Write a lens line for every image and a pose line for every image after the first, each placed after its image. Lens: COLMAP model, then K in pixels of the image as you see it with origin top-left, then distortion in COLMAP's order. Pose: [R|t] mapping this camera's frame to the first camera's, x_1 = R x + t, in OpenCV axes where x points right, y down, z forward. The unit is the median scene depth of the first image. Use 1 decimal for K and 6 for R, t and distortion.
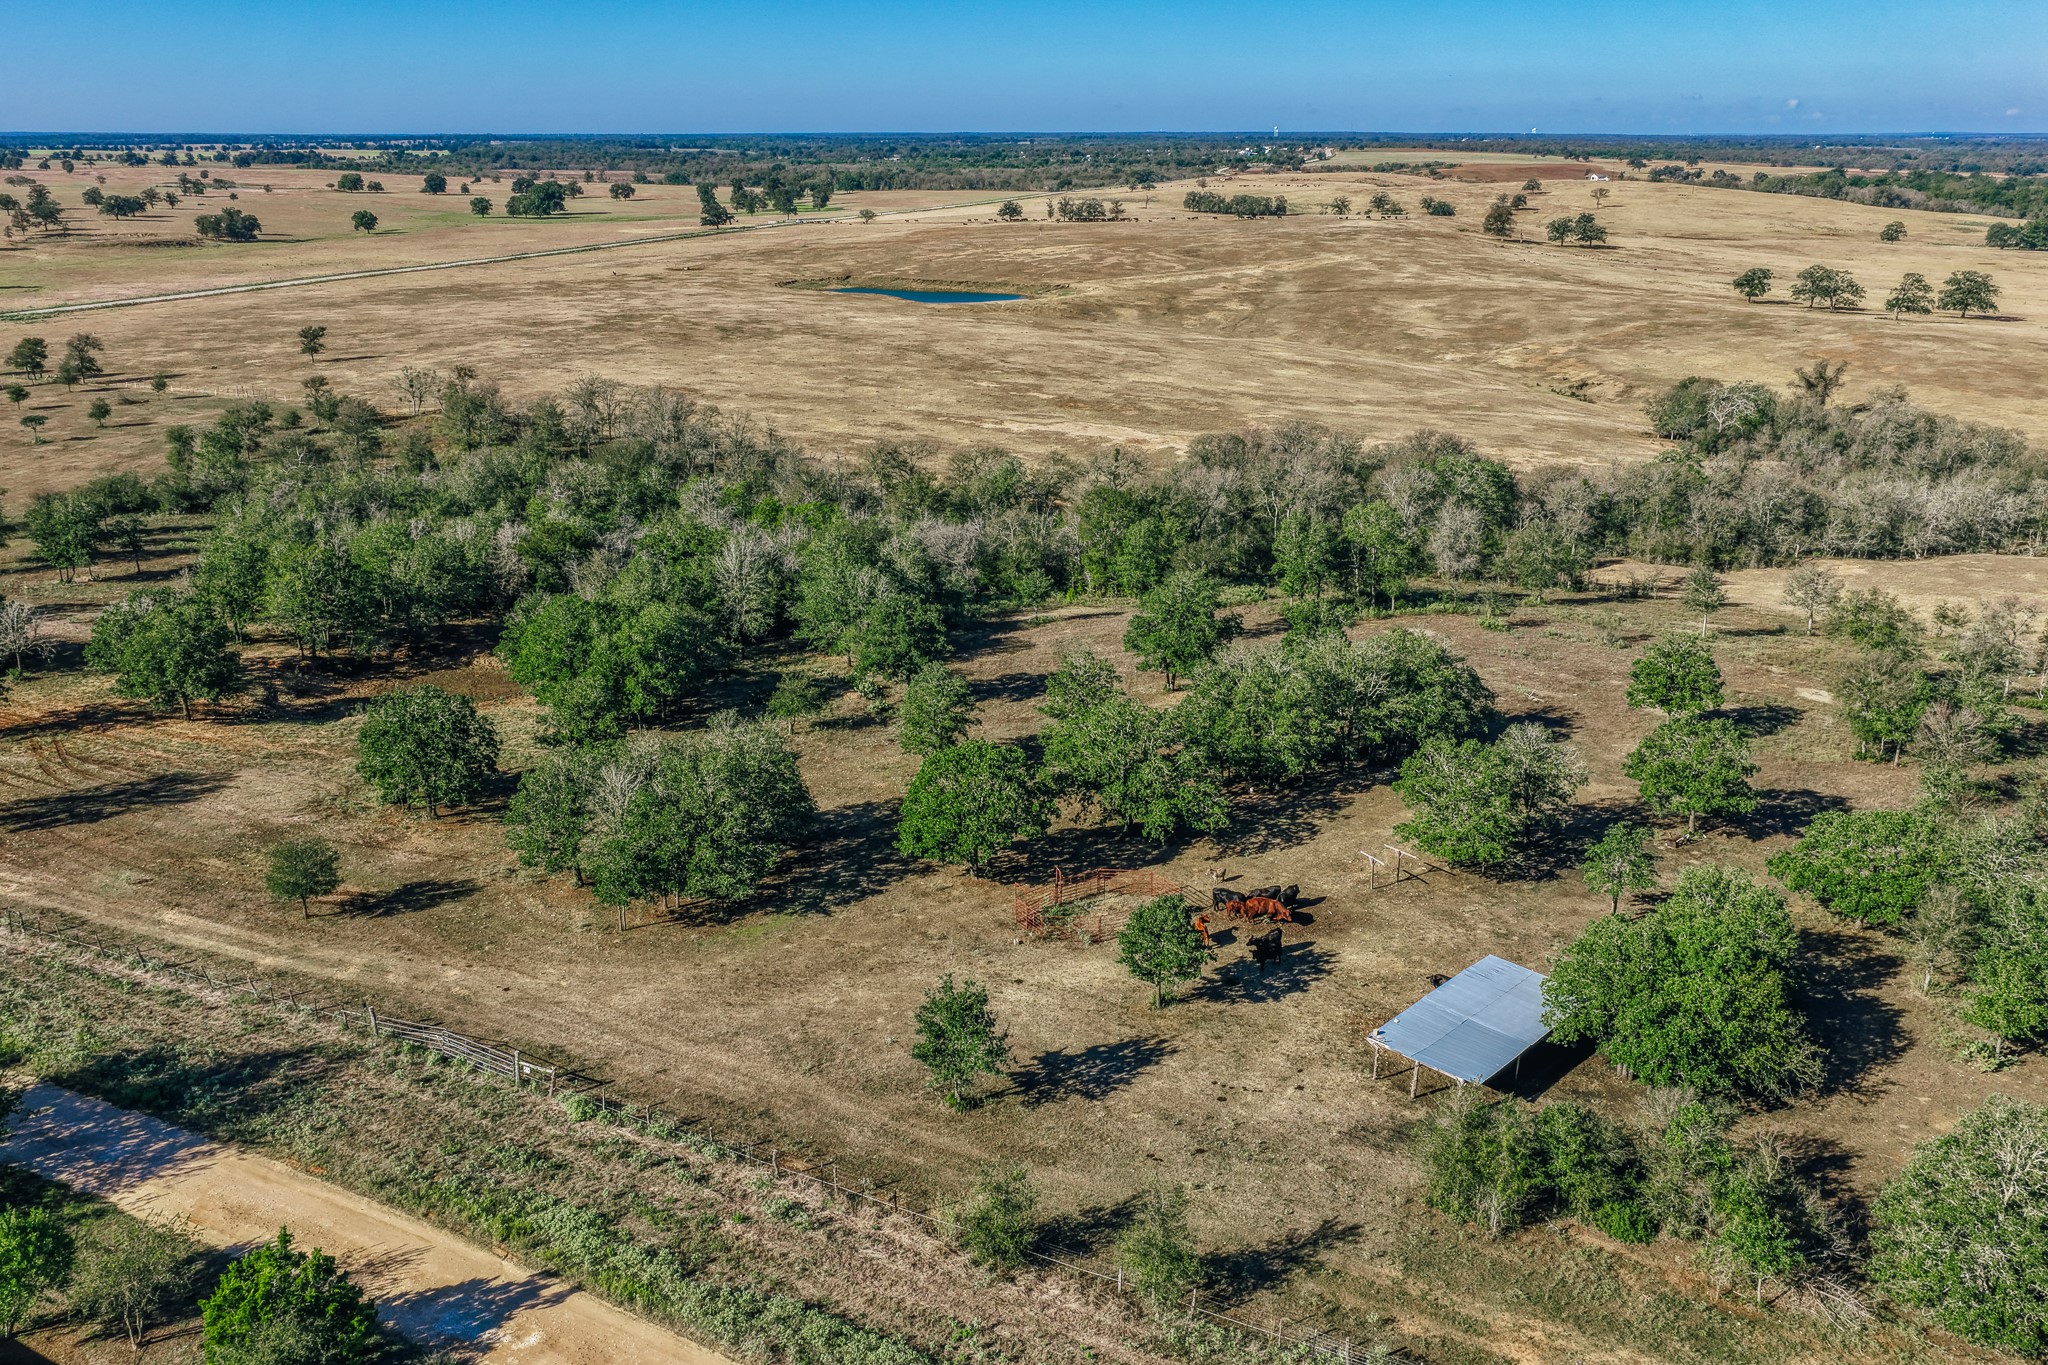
lens RADIAL K [[1700.3, 0, 1029.6], [0, 1700.3, 687.7], [0, 0, 1]] dist [-0.014636, 0.040117]
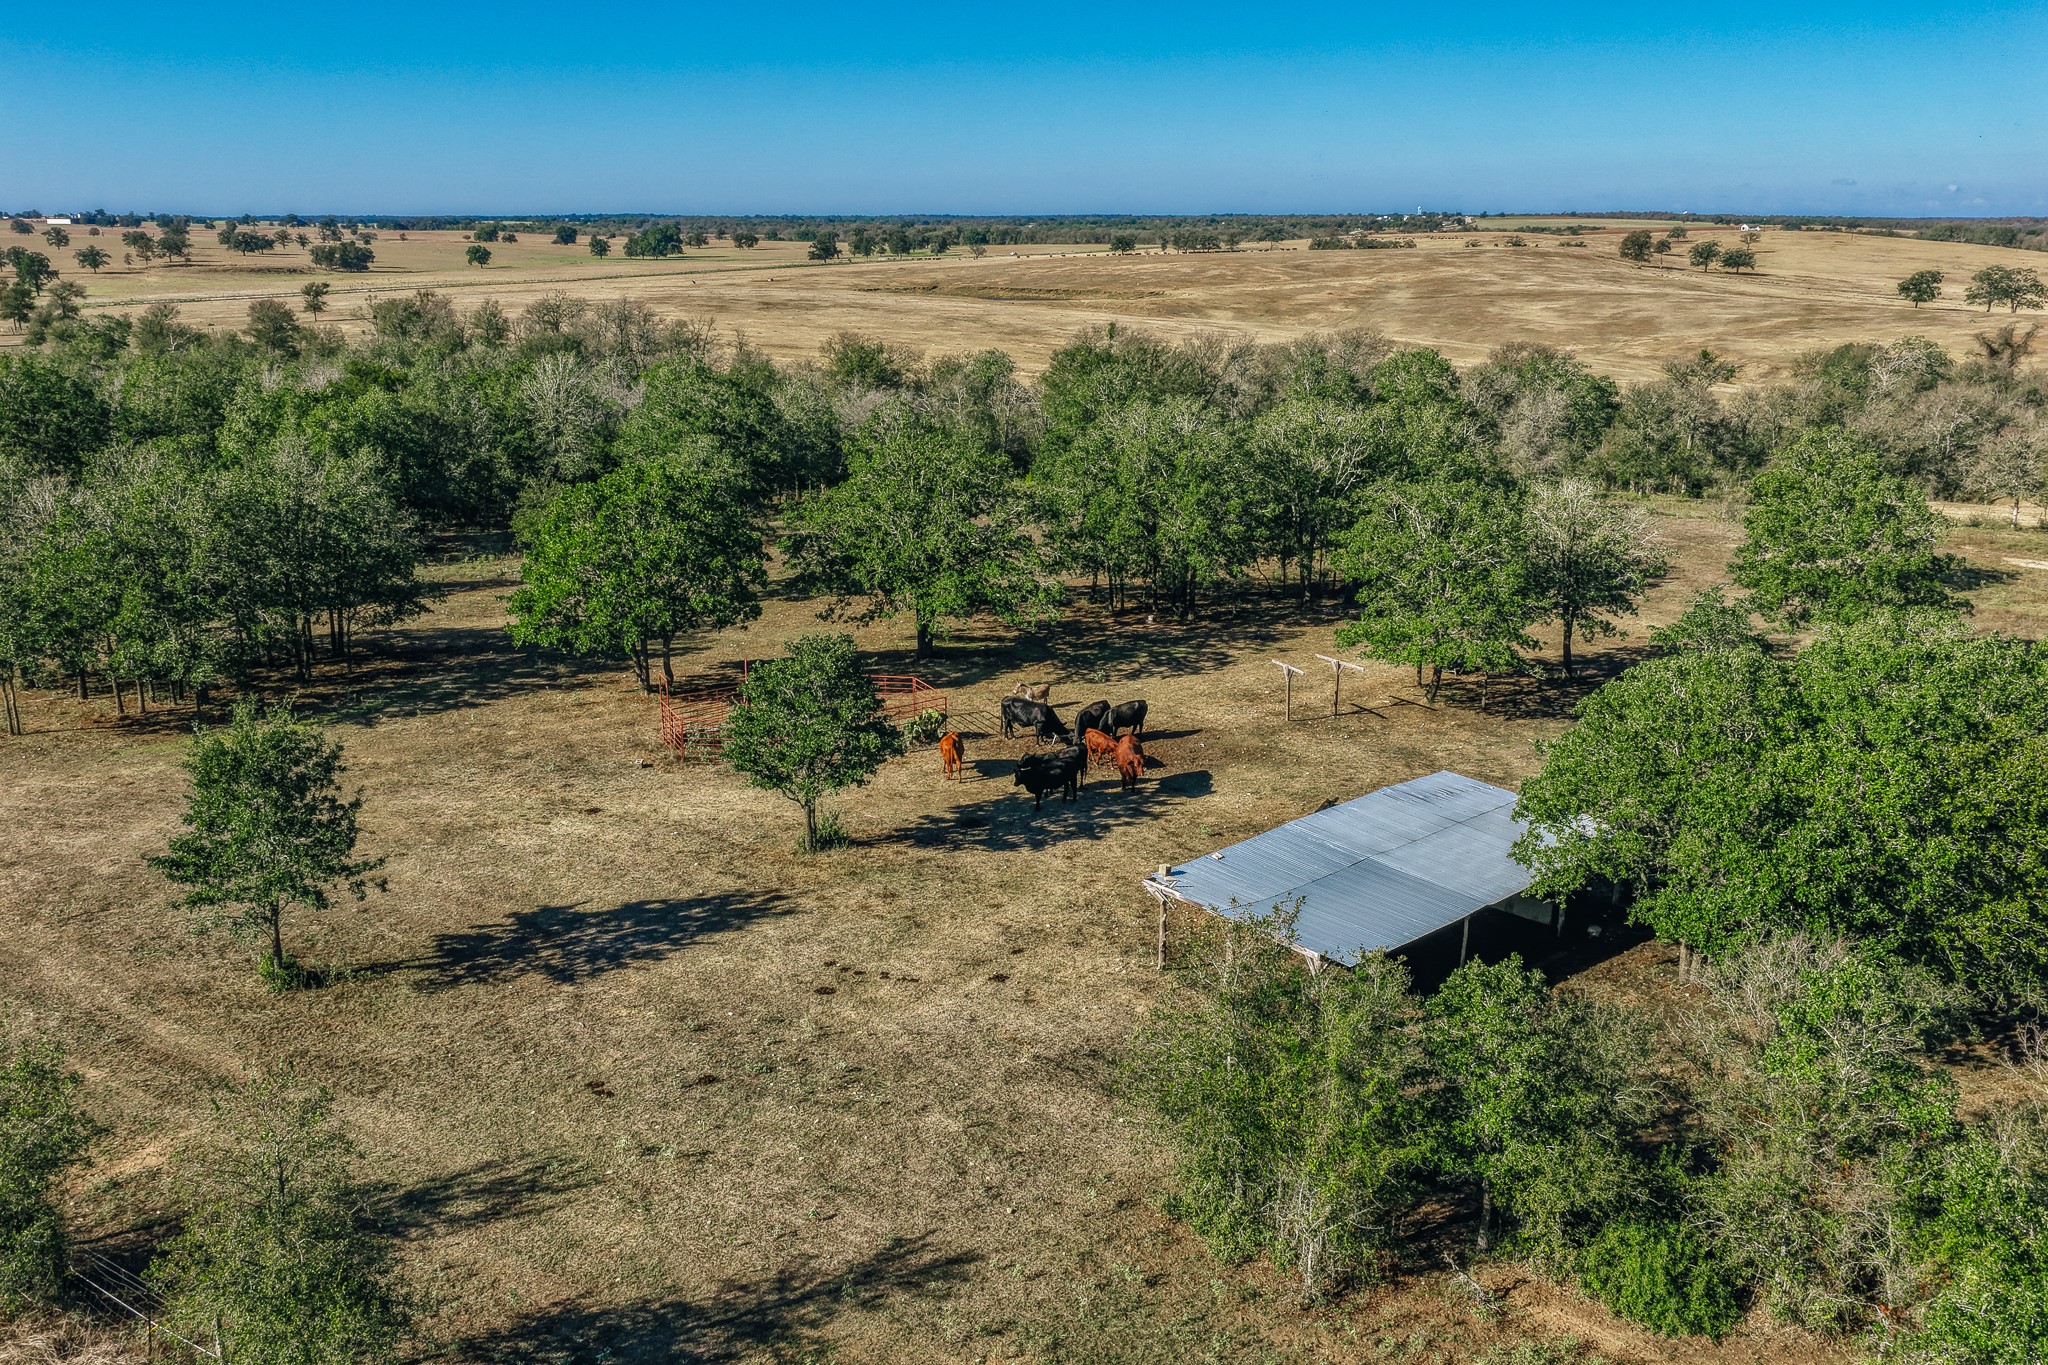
lens RADIAL K [[1700.3, 0, 1026.1], [0, 1700.3, 677.2], [0, 0, 1]] dist [-0.014636, 0.040117]
pose [[0.996558, 0.021752, -0.079990, 0.116218], [-0.025679, 0.998498, -0.048392, 0.098977], [0.078817, 0.050279, 0.995620, 0.295052]]
